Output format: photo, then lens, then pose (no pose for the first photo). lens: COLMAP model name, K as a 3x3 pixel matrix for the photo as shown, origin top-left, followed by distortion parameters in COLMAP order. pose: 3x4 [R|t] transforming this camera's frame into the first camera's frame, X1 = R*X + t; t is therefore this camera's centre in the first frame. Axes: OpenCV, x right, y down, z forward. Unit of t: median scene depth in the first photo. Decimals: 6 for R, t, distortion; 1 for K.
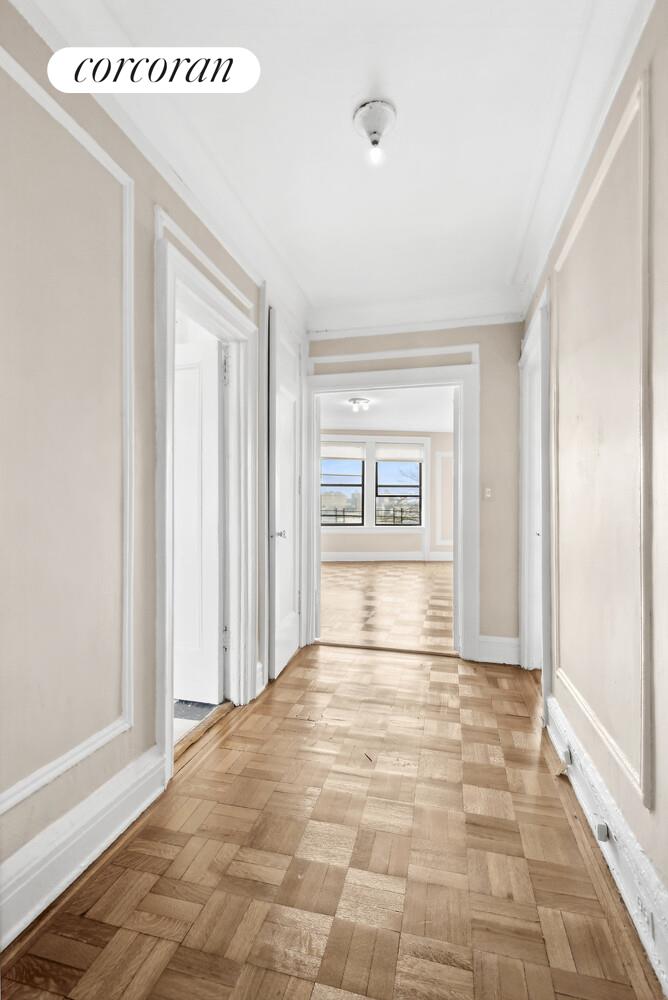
lens RADIAL K [[462.0, 0, 333.1], [0, 462.0, 501.9], [0, 0, 1]] dist [-0.001180, -0.000086]
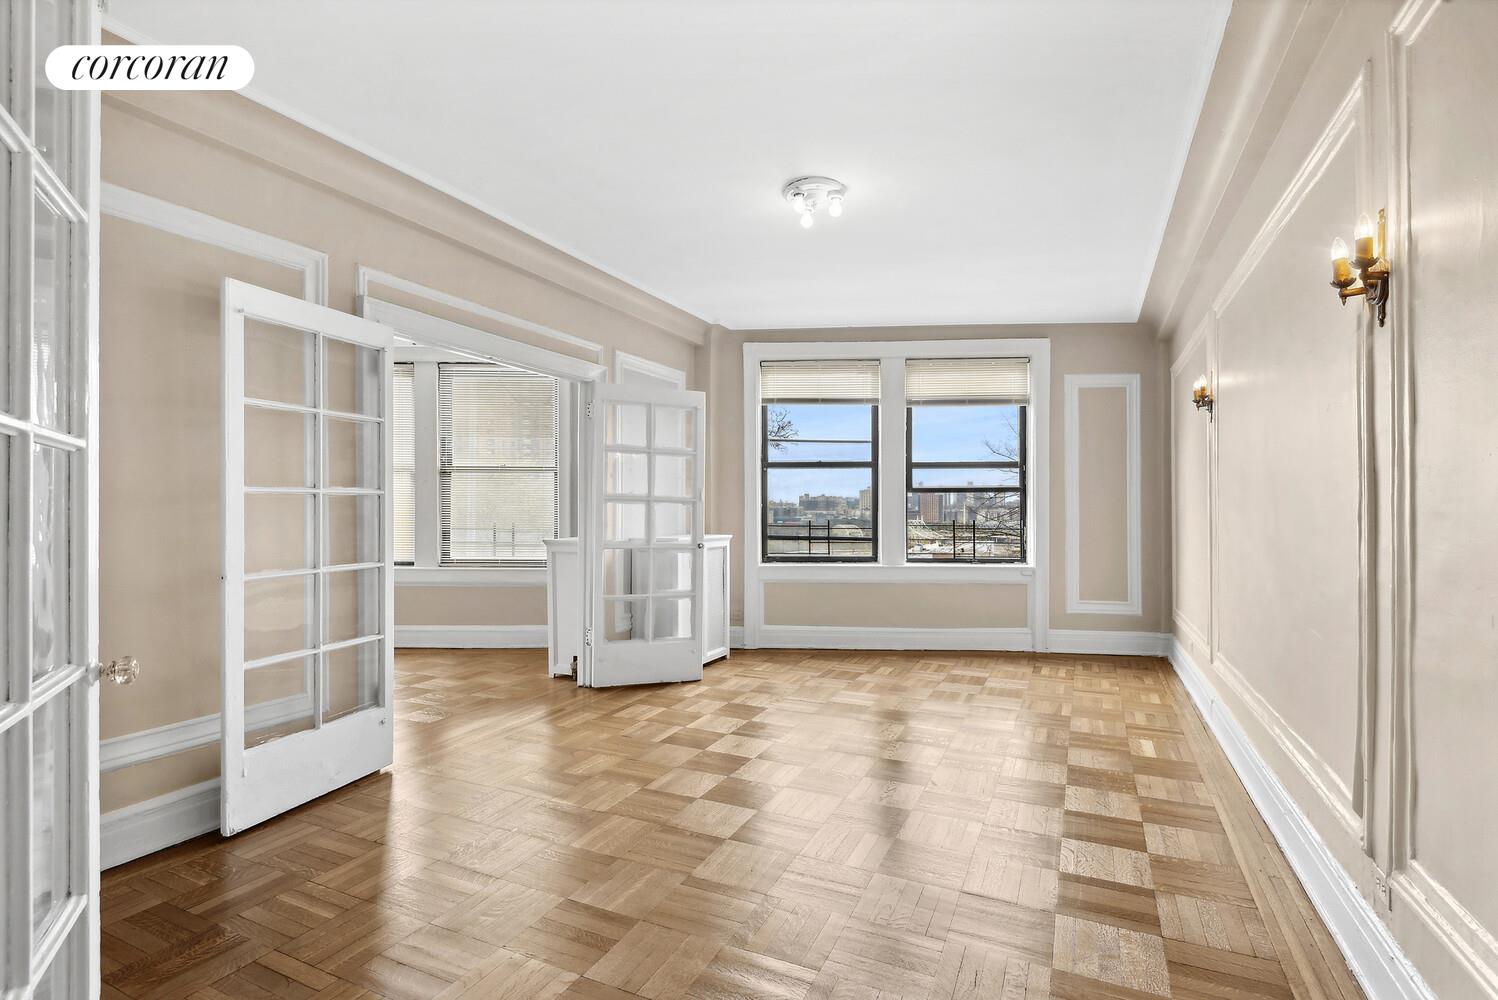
lens RADIAL K [[718.9, 0, 754.6], [0, 718.9, 501.2], [0, 0, 1]] dist [0.000149, 0.000017]
pose [[0.984451, -0.010129, -0.175370, 0.070952], [0.010245, 0.999947, -0.000242, -0.003959], [0.175363, -0.001558, 0.984503, 0.354705]]
